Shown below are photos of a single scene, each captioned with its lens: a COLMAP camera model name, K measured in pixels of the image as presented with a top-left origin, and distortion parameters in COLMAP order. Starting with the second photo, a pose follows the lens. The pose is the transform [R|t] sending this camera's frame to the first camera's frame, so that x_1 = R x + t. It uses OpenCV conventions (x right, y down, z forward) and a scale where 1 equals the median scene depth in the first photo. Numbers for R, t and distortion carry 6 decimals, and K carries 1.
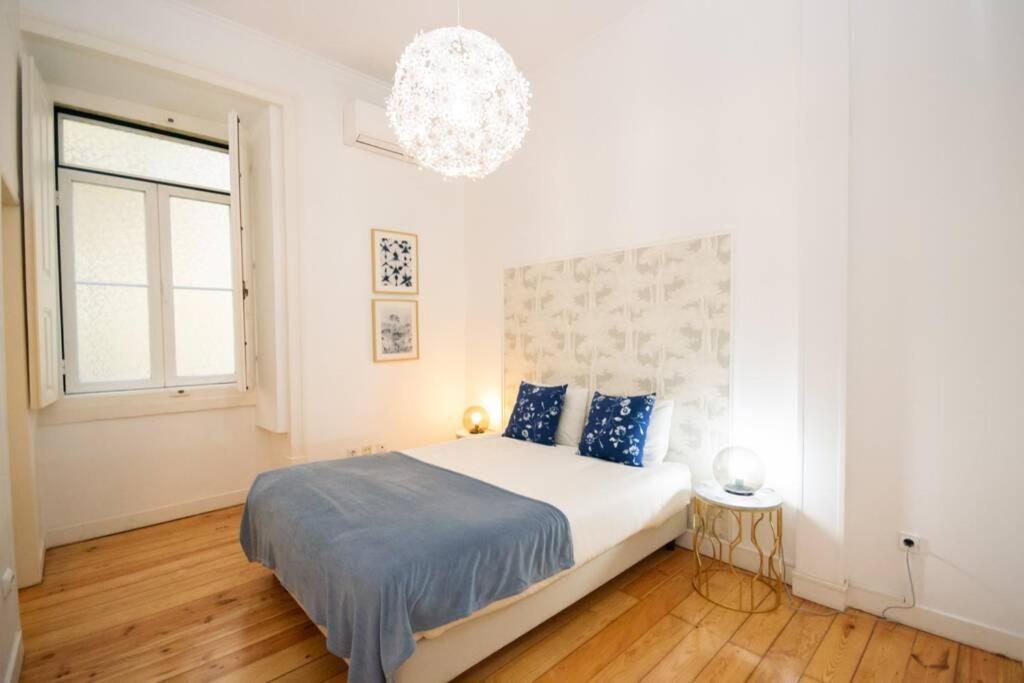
lens RADIAL K [[455.8, 0, 511.5], [0, 455.8, 344.0], [0, 0, 1]] dist [-0.001528, -0.000054]
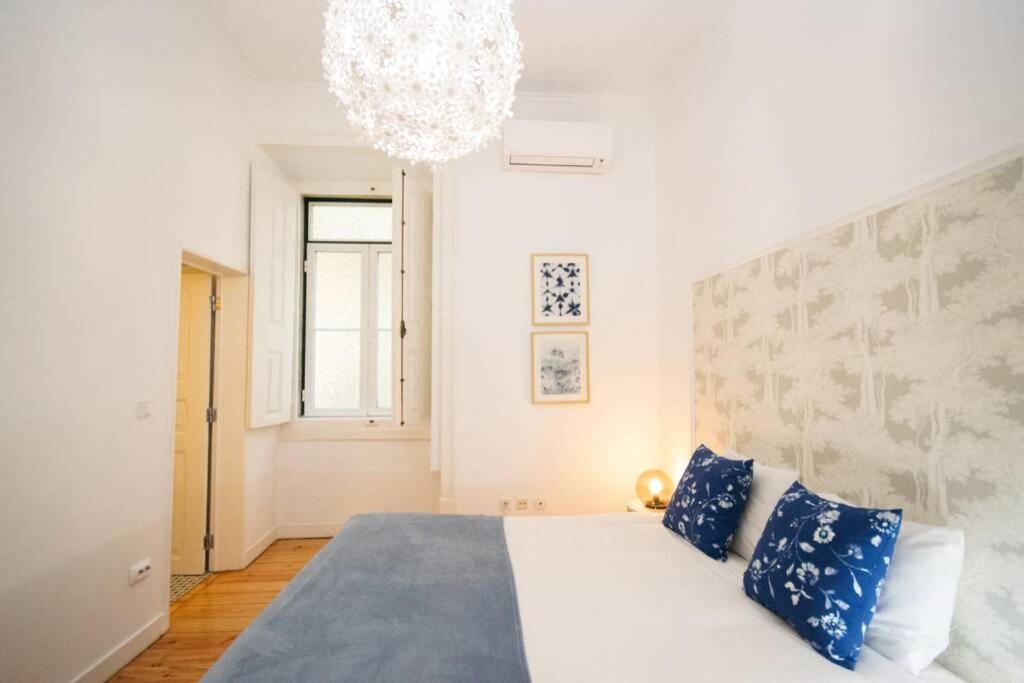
lens RADIAL K [[455.8, 0, 511.5], [0, 455.8, 344.0], [0, 0, 1]] dist [-0.001528, -0.000054]
pose [[0.779994, -0.027213, -0.625195, 0.243350], [-0.018005, 0.997665, -0.065889, -0.017727], [0.625528, 0.062649, 0.777683, 0.311810]]
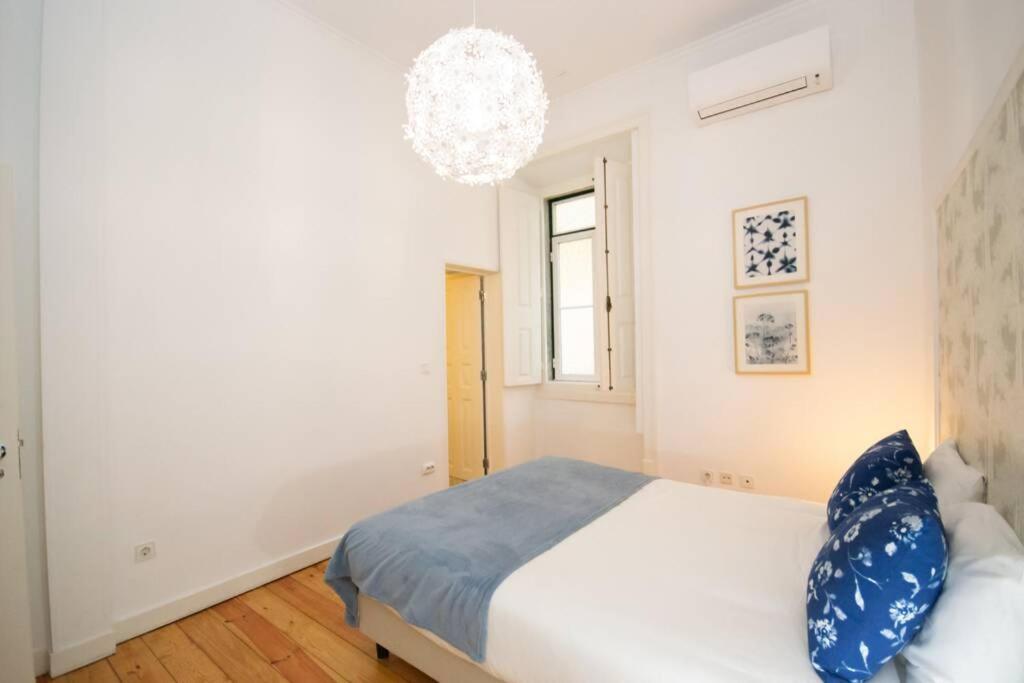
lens RADIAL K [[455.8, 0, 511.5], [0, 455.8, 344.0], [0, 0, 1]] dist [-0.001528, -0.000054]
pose [[0.164122, 0.001219, -0.986439, 0.481966], [-0.000455, 0.999999, 0.001160, -0.015609], [0.986440, 0.000258, 0.164123, 0.517011]]
